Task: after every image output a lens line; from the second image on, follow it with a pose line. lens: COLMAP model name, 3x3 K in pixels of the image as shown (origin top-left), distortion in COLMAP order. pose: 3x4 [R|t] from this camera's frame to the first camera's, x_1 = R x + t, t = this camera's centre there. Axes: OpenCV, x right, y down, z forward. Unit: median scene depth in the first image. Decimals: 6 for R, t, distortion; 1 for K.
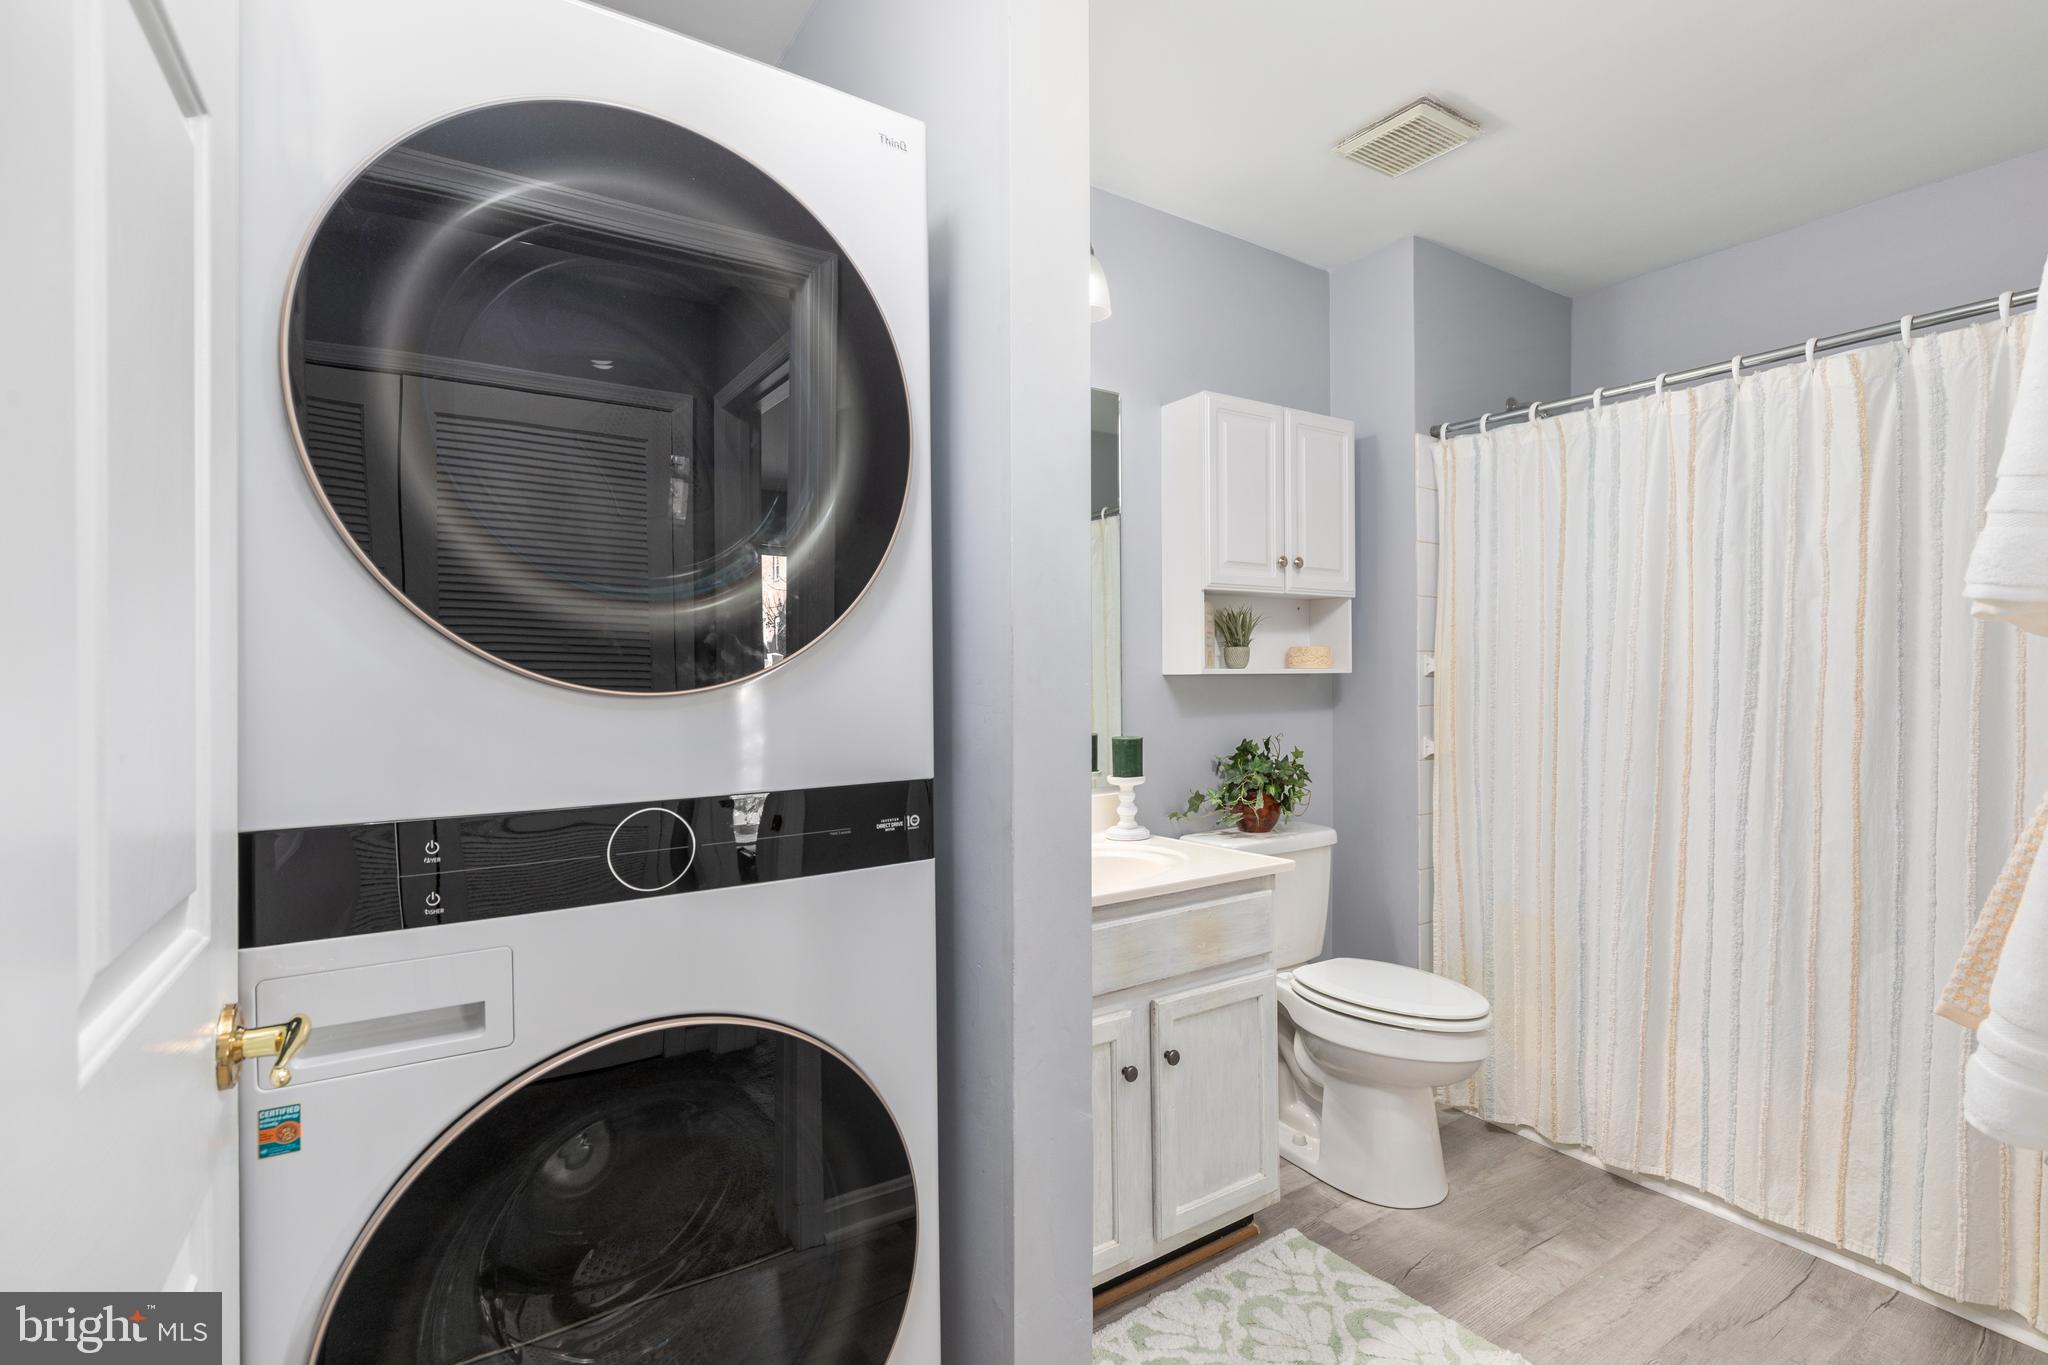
lens RADIAL K [[926.0, 0, 1036.6], [0, 926.0, 639.4], [0, 0, 1]] dist [-0.004623, 0.004551]
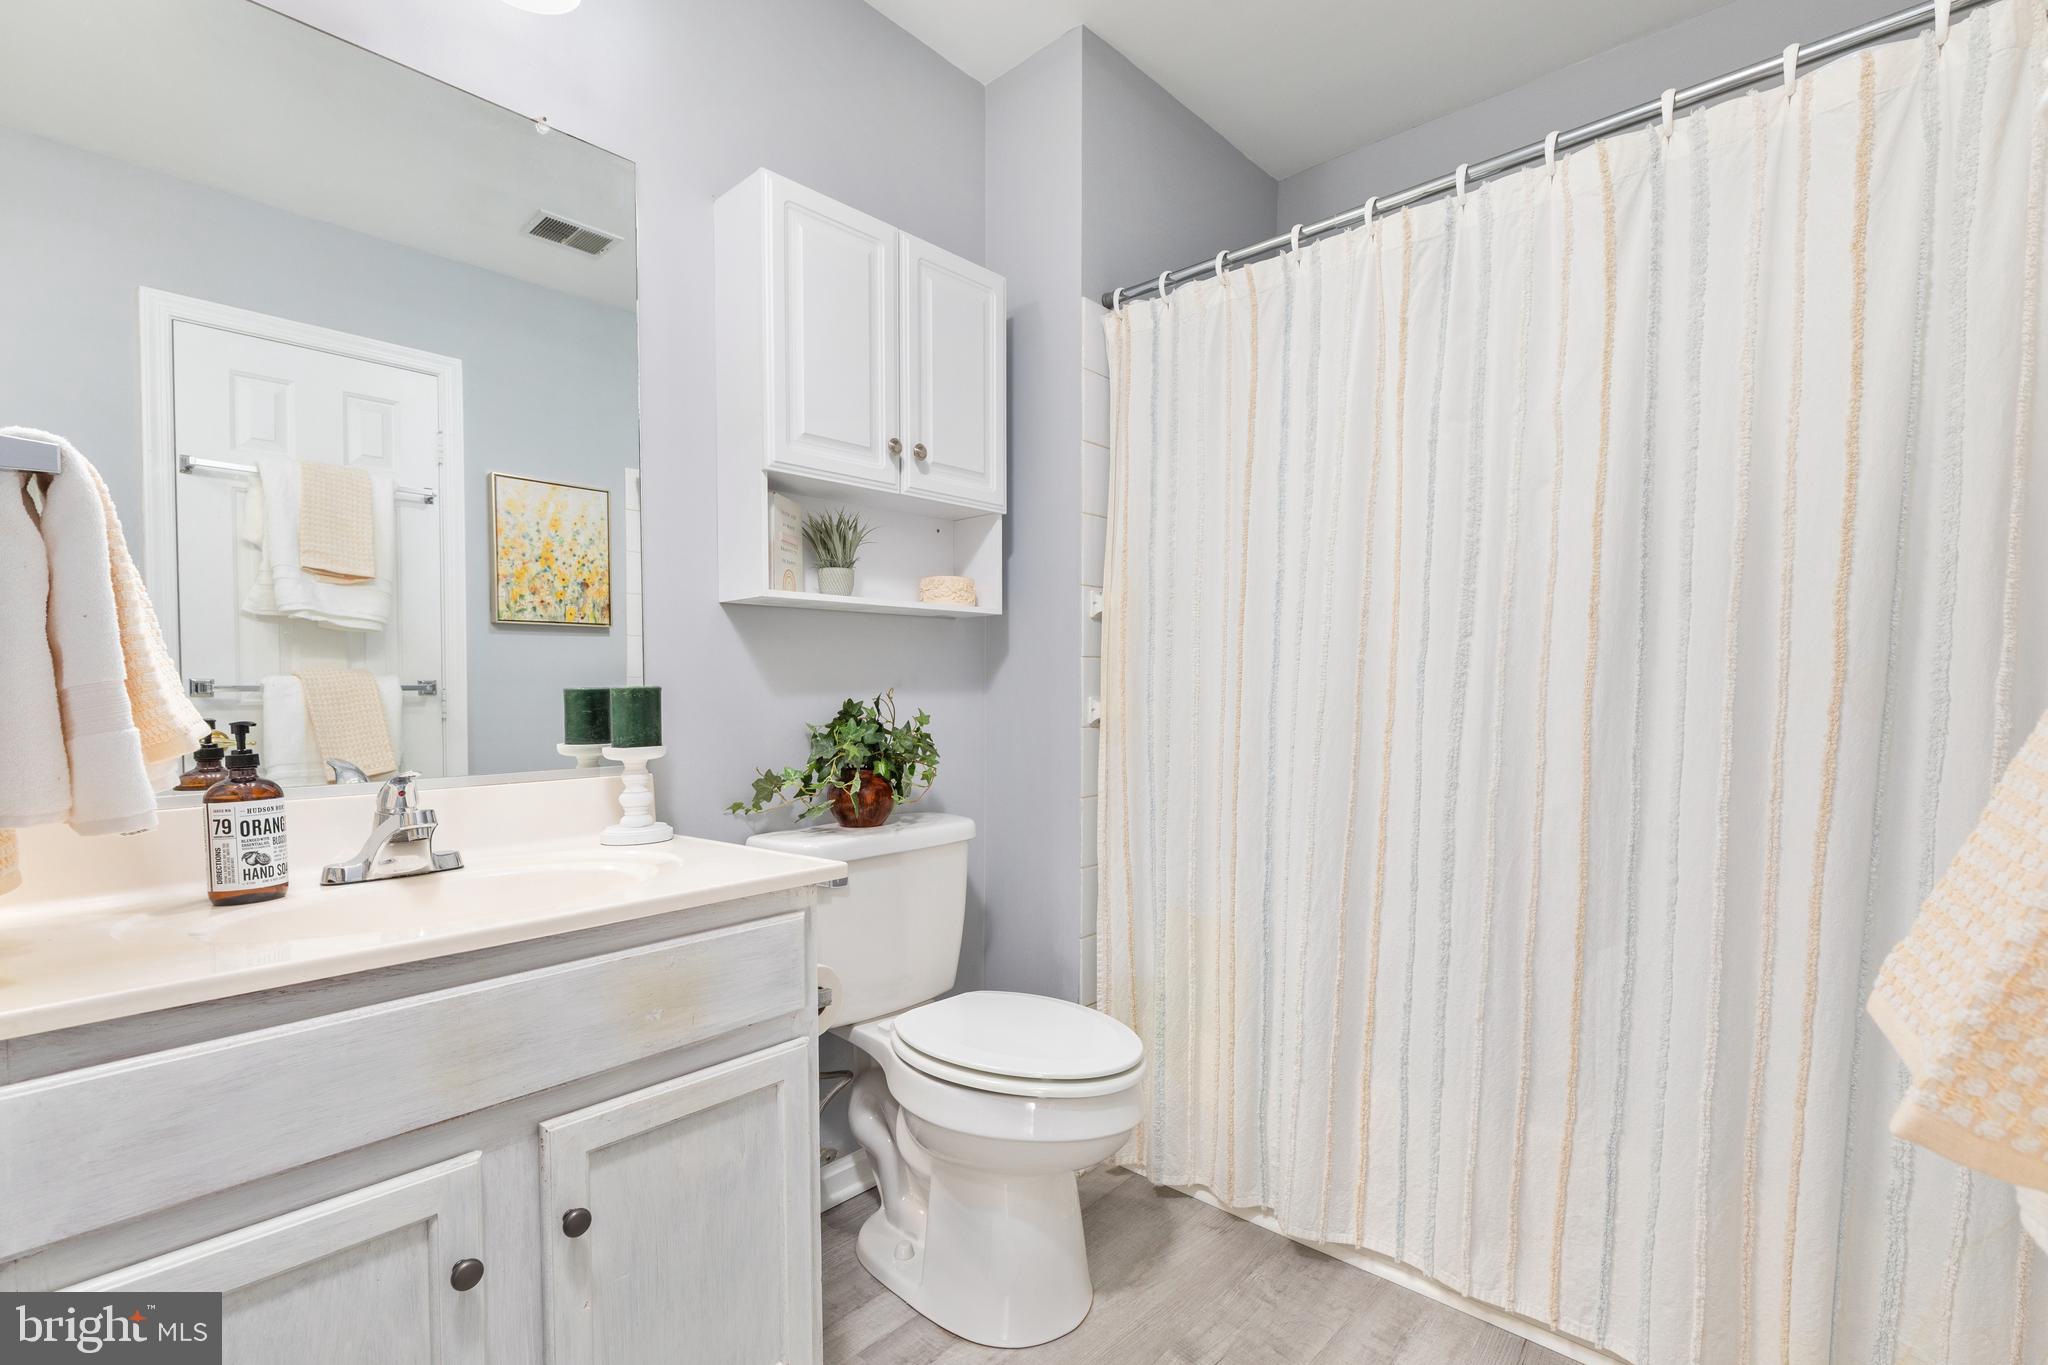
lens RADIAL K [[920.7, 0, 1024.0], [0, 920.7, 682.5], [0, 0, 1]] dist [0.012776, -0.000787]
pose [[0.970676, 0.001399, 0.240388, 0.219516], [-0.008576, 0.999548, 0.028812, 0.086868], [-0.240239, -0.030029, 0.970249, 0.323971]]
